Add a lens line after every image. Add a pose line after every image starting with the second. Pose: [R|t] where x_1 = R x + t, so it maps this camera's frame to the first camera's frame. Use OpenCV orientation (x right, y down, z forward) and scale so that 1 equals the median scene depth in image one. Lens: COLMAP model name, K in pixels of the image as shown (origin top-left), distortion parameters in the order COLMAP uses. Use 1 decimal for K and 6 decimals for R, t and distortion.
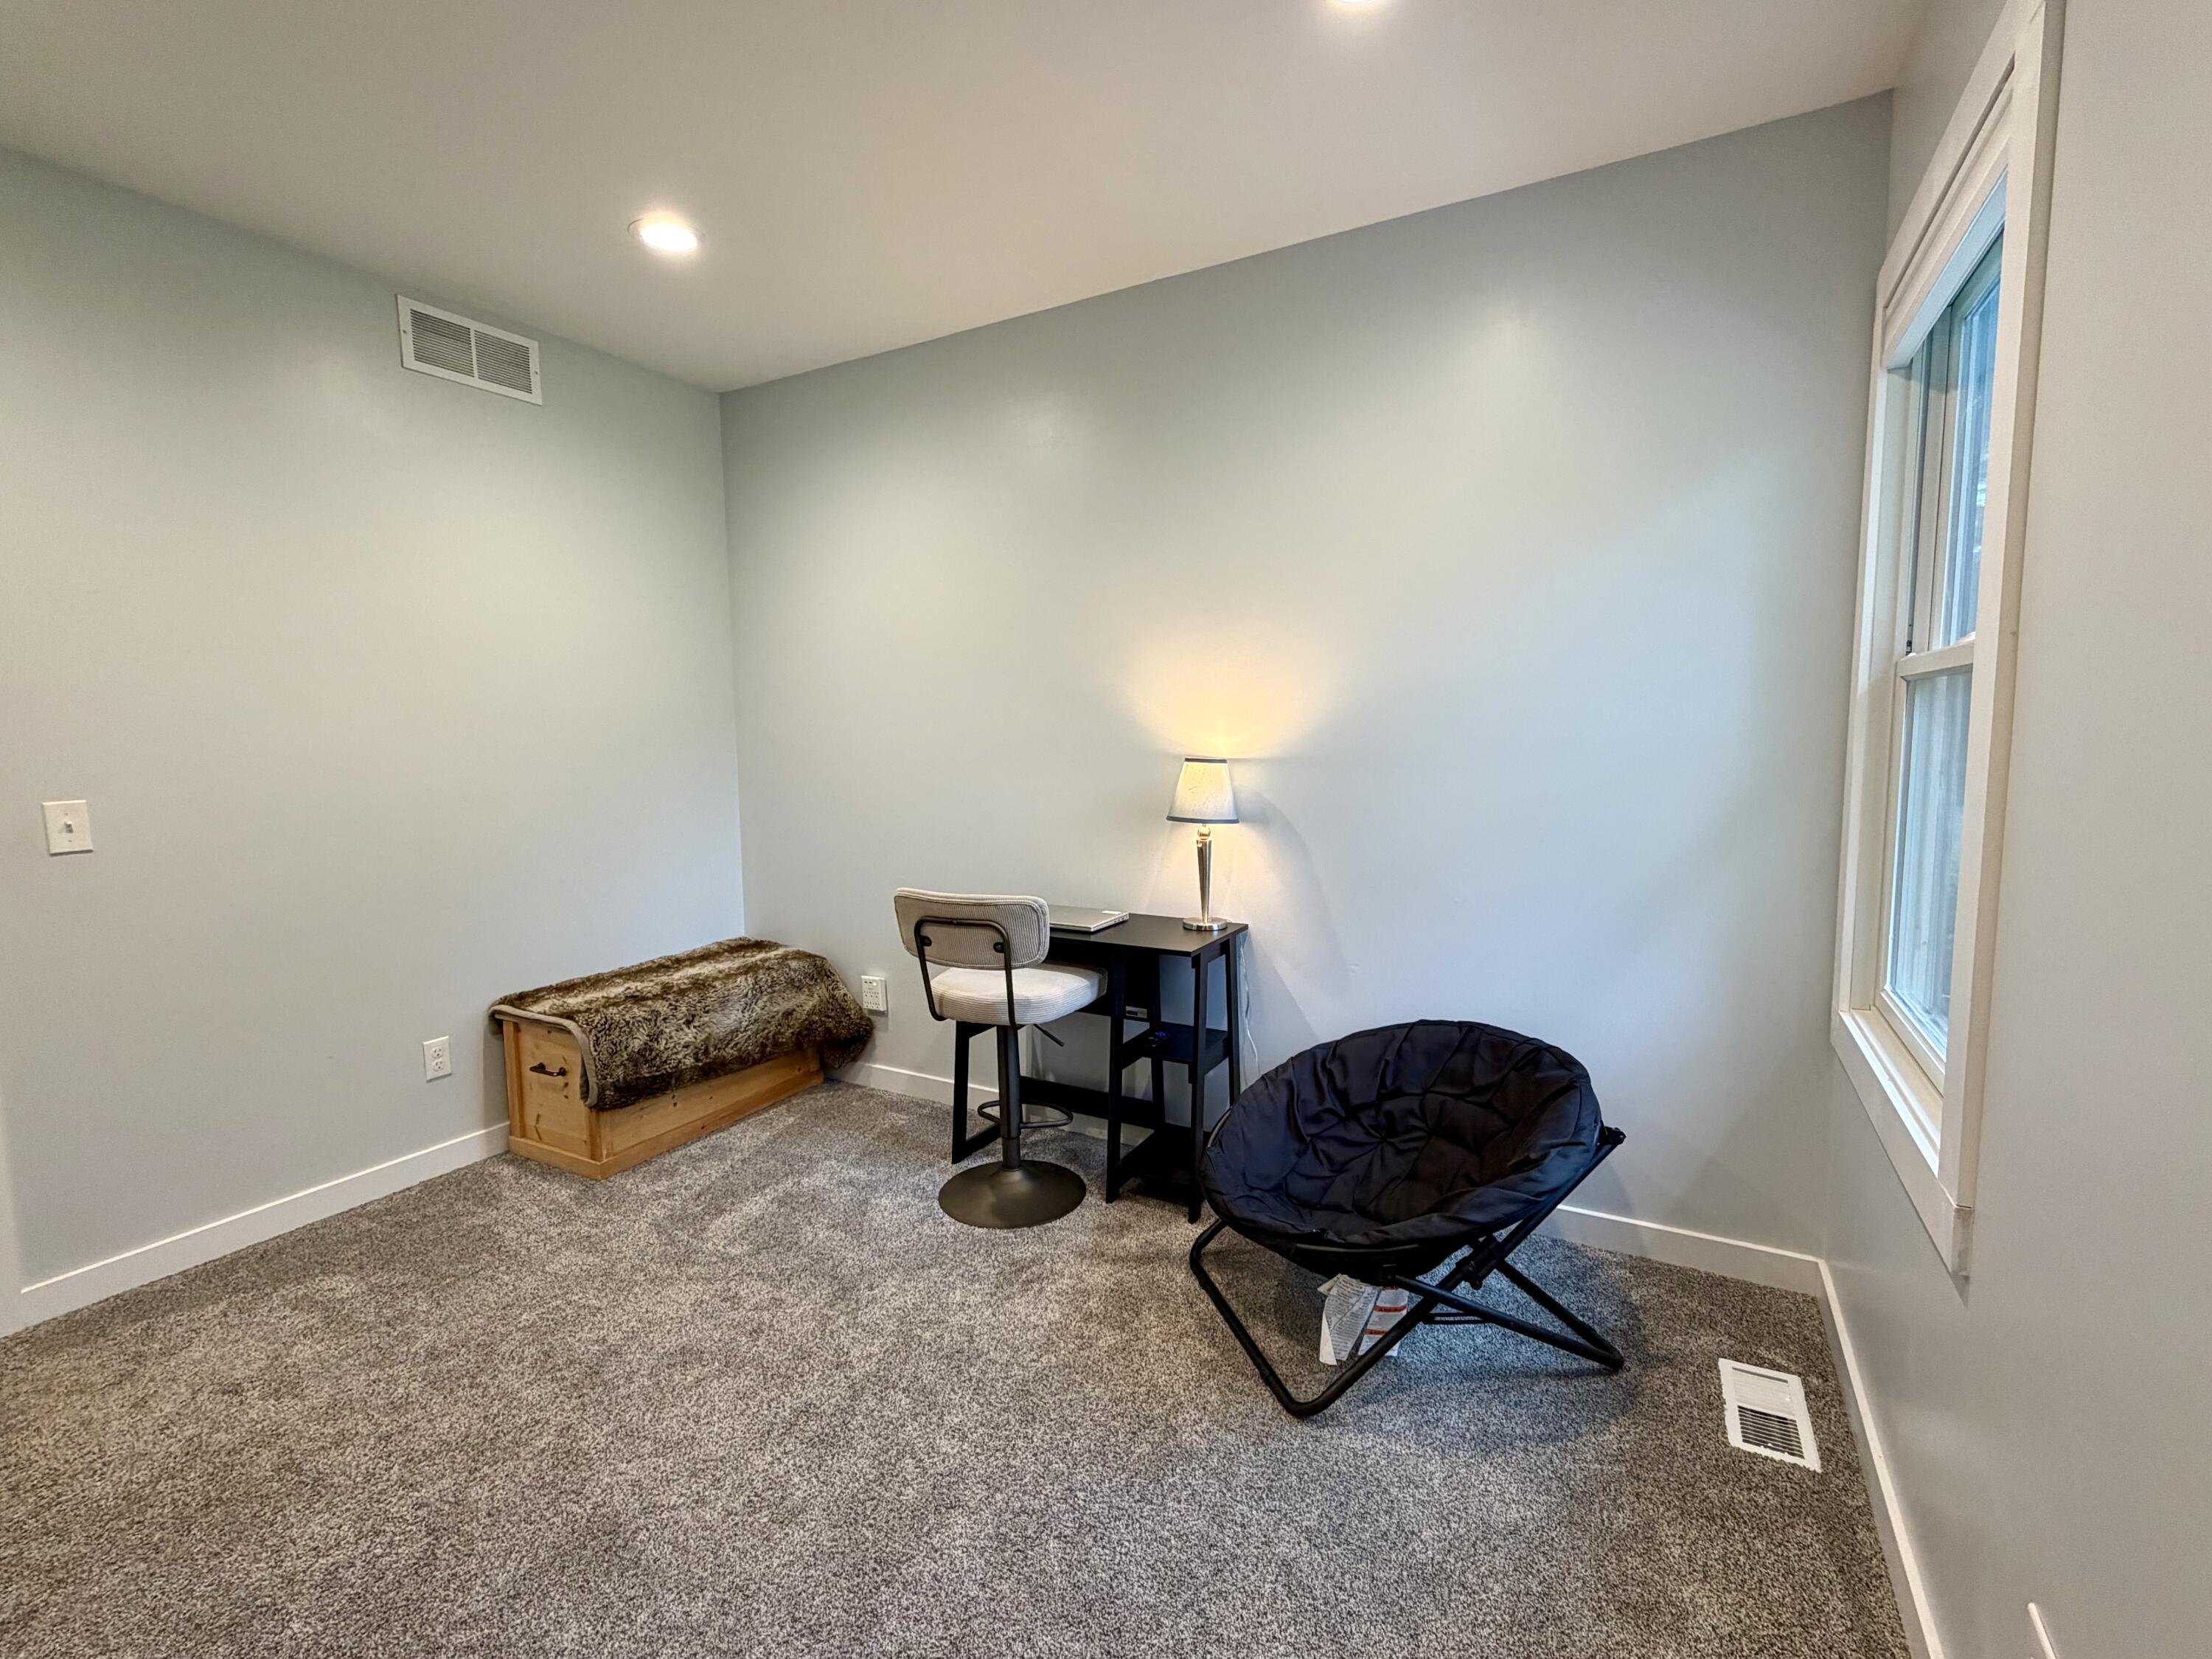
lens RADIAL K [[977.0, 0, 1106.0], [0, 977.0, 829.5], [0, 0, 1]] dist [-0.000769, -0.000129]
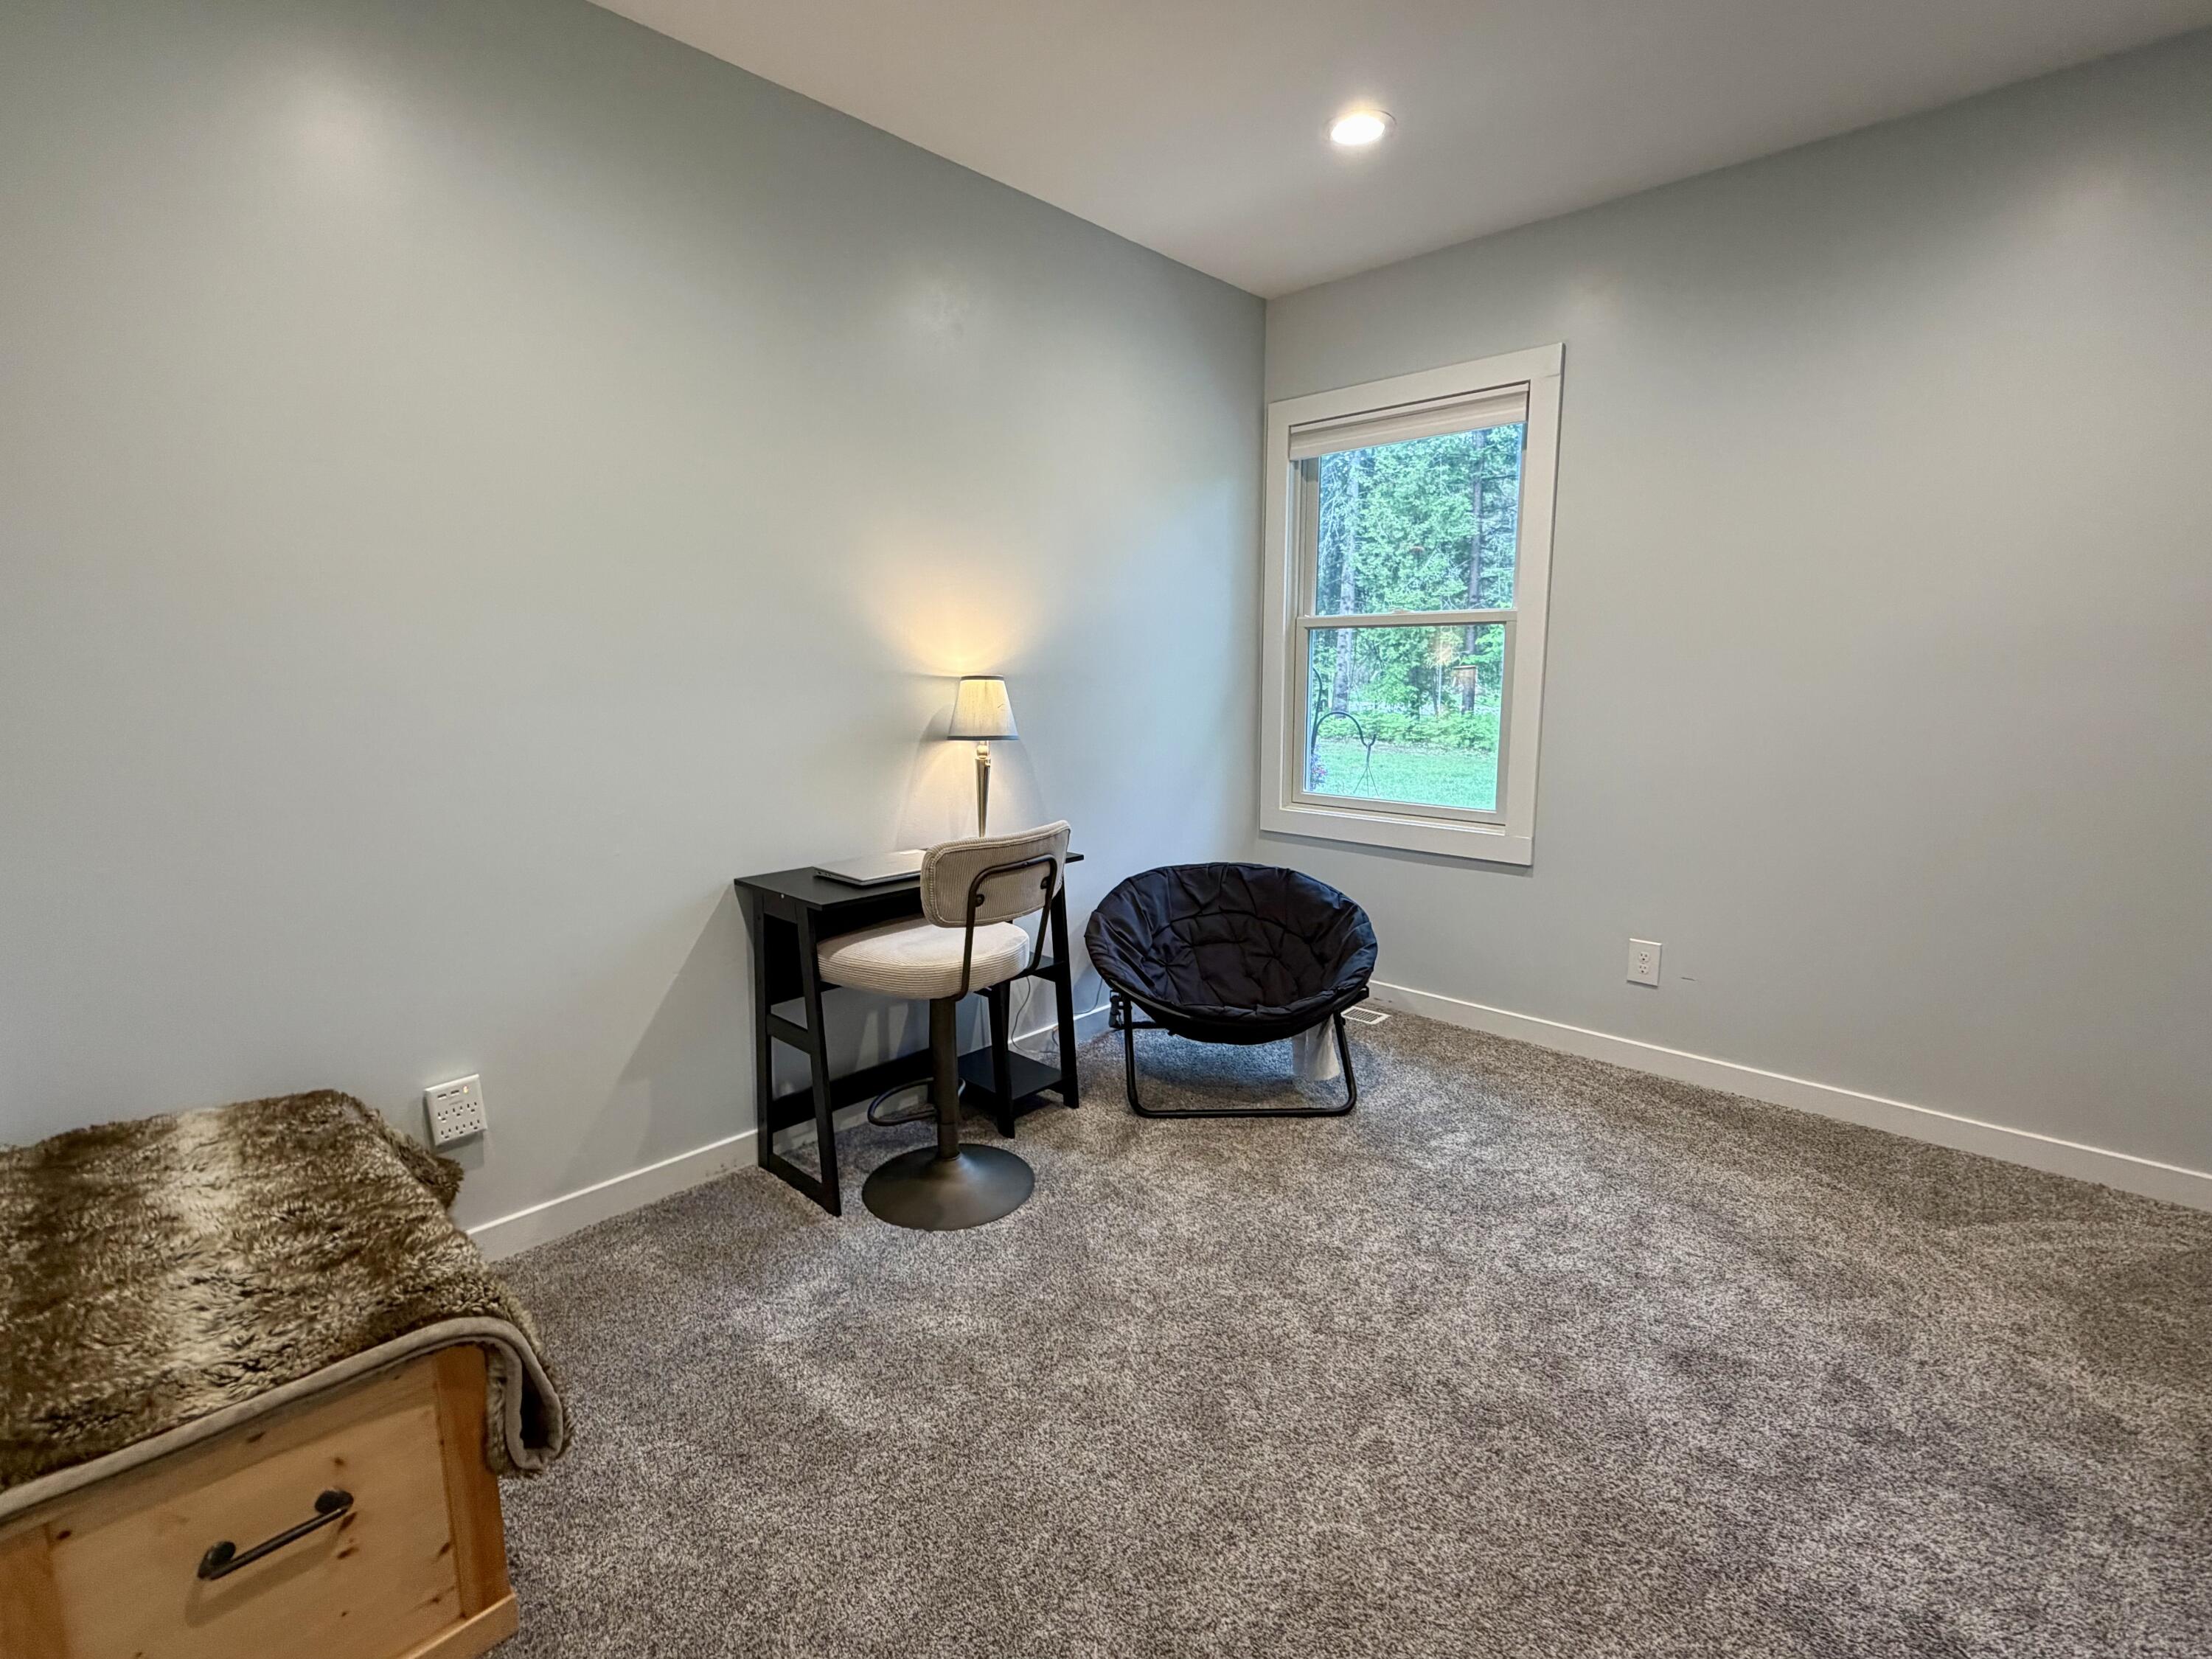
lens RADIAL K [[1034.2, 0, 1106.0], [0, 1034.2, 829.5], [0, 0, 1]] dist [-0.000075, 0.000194]
pose [[0.239502, -0.145685, 0.959904, -0.897997], [0.093304, 0.987556, 0.126602, -0.039020], [-0.966402, 0.059241, 0.250114, 0.629031]]
